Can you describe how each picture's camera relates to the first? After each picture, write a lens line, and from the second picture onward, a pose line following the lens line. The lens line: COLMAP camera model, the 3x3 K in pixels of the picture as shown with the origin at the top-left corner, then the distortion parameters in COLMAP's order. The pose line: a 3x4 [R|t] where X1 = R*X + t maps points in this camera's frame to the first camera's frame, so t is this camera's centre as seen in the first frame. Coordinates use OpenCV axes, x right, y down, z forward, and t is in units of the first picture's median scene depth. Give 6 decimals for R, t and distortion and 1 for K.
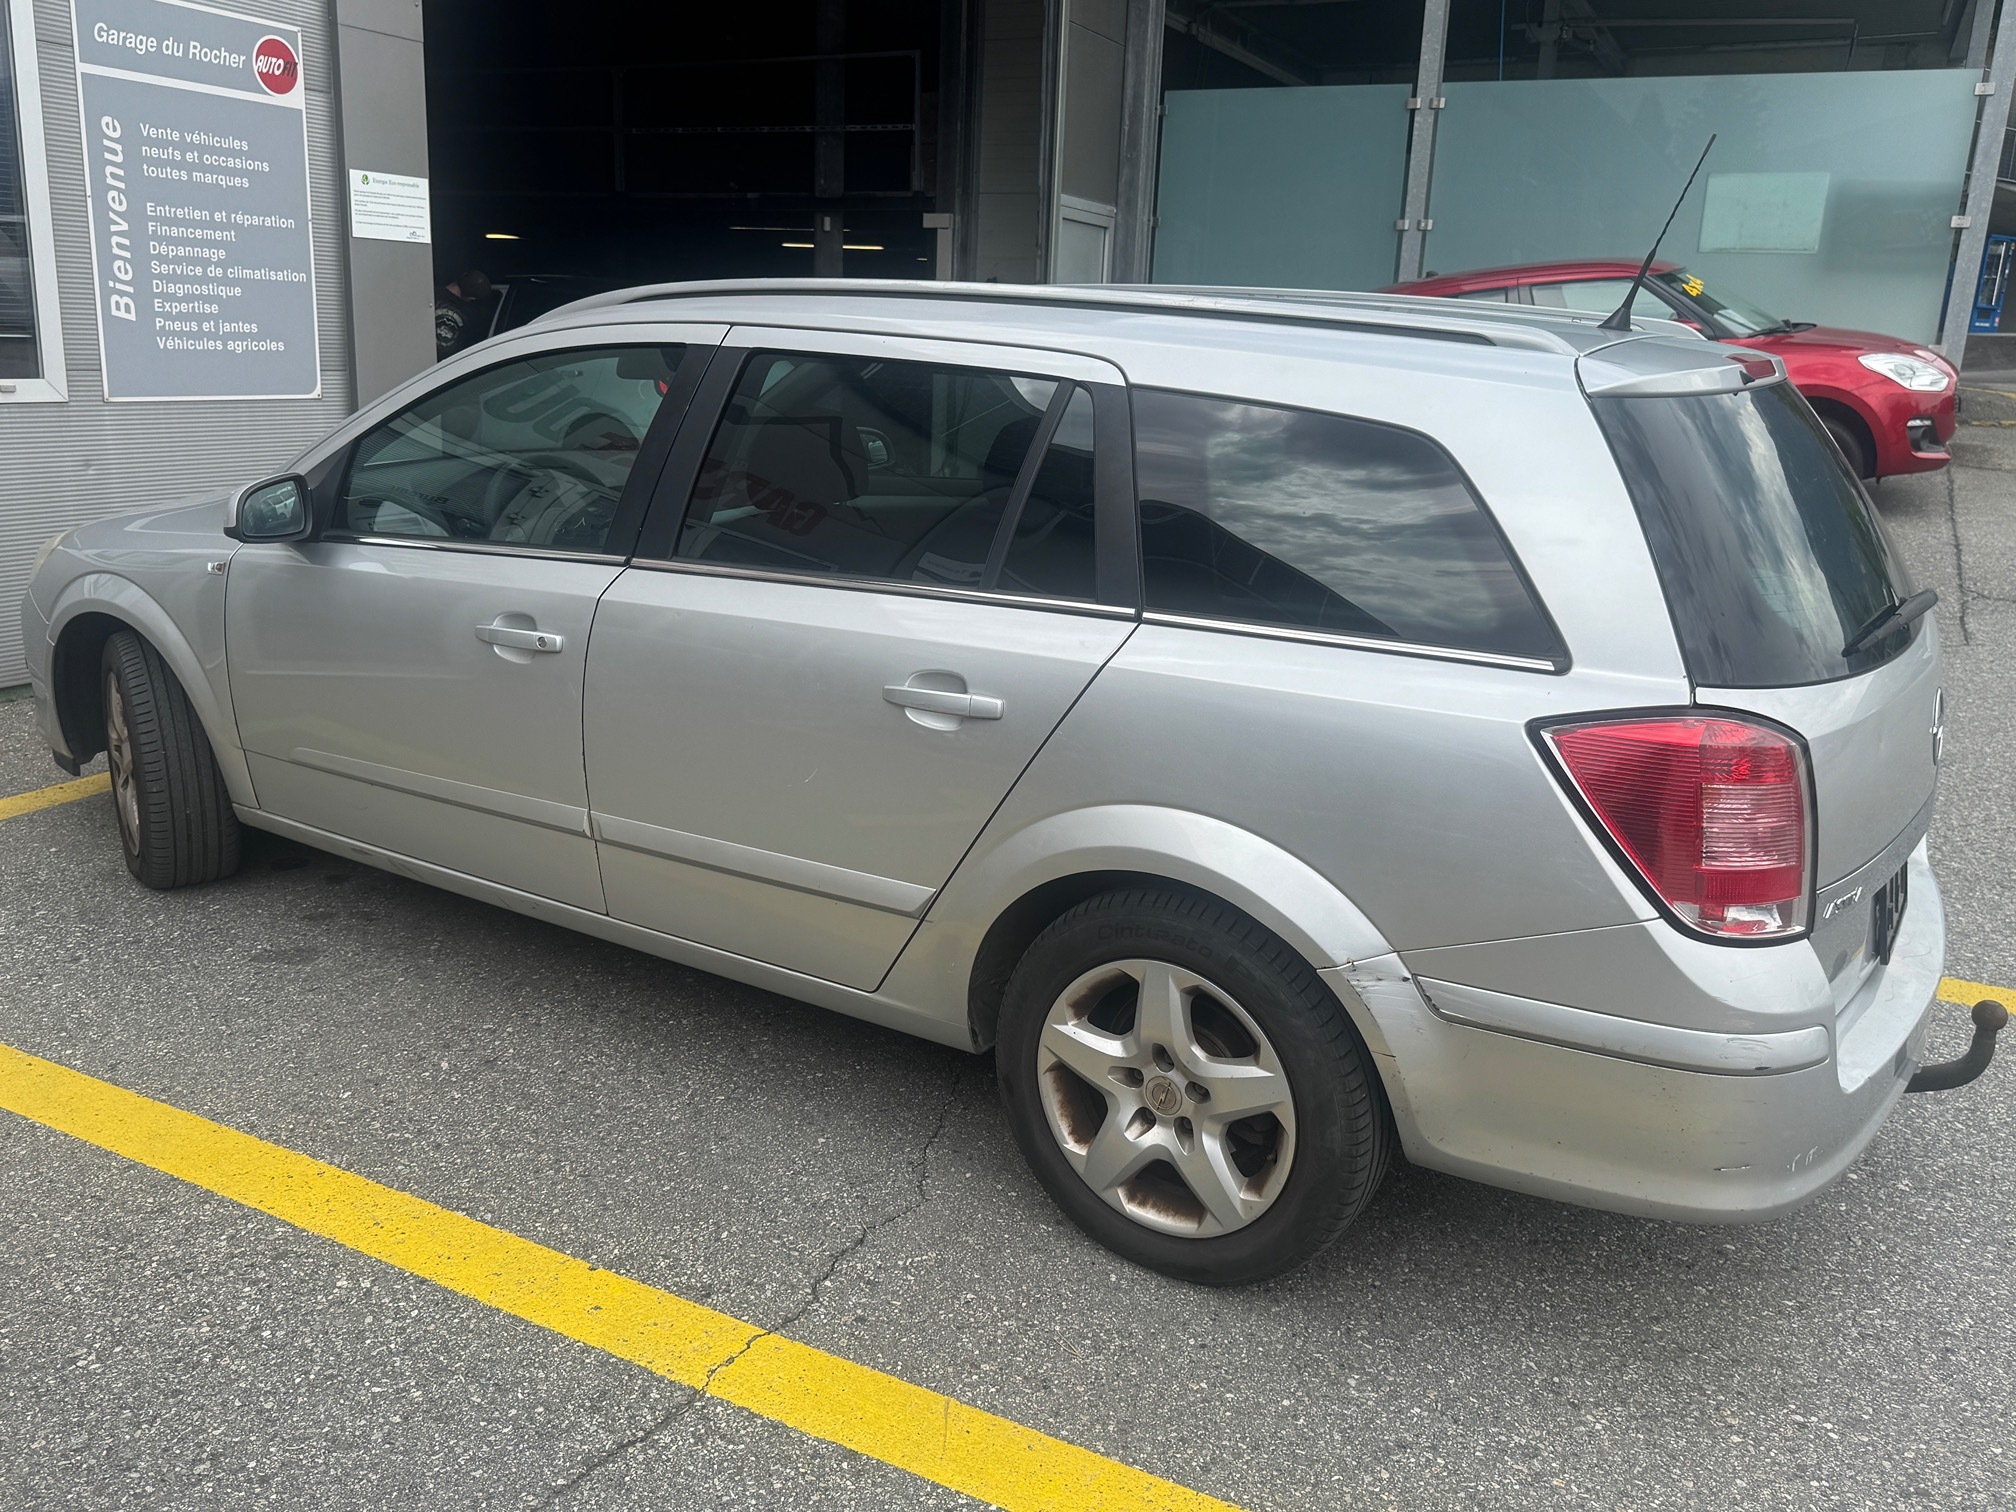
lens RADIAL K [[1698.9, 0, 960.8], [0, 1698.9, 765.0], [0, 0, 1]] dist [0.051079, -0.039792]
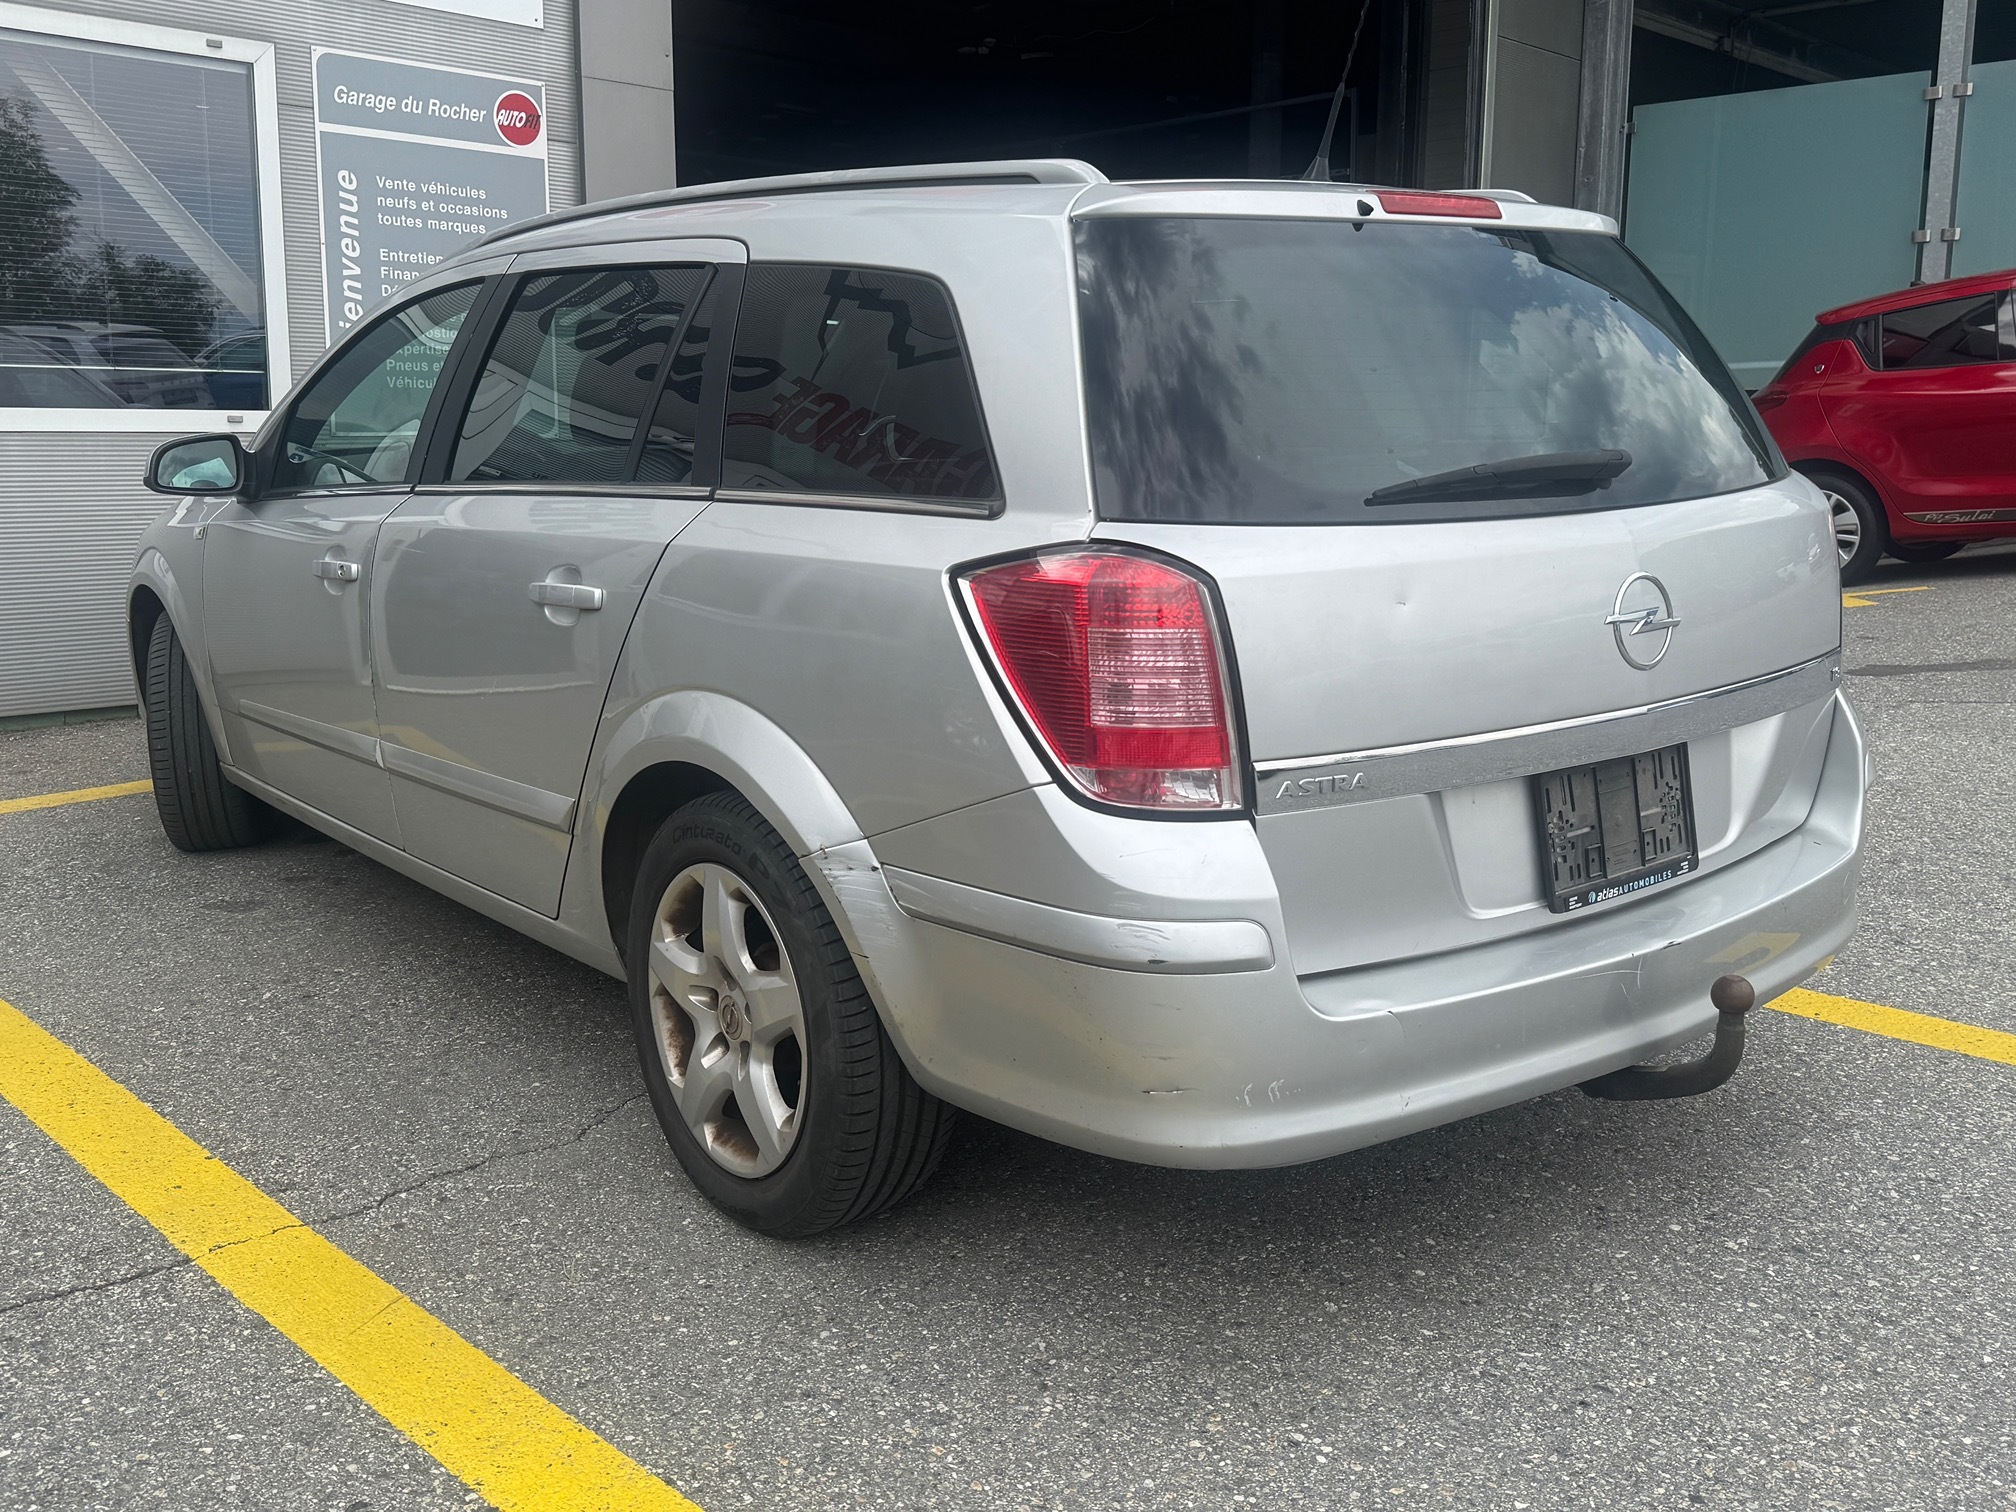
lens RADIAL K [[1908.3, 0, 1006.1], [0, 1908.3, 742.6], [0, 0, 1]] dist [0.026389, 0.000000]
pose [[0.949988, 0.021348, -0.311557, 0.392453], [-0.051226, 0.994800, -0.088032, 0.088891], [0.308057, 0.099589, 0.946141, 0.042727]]
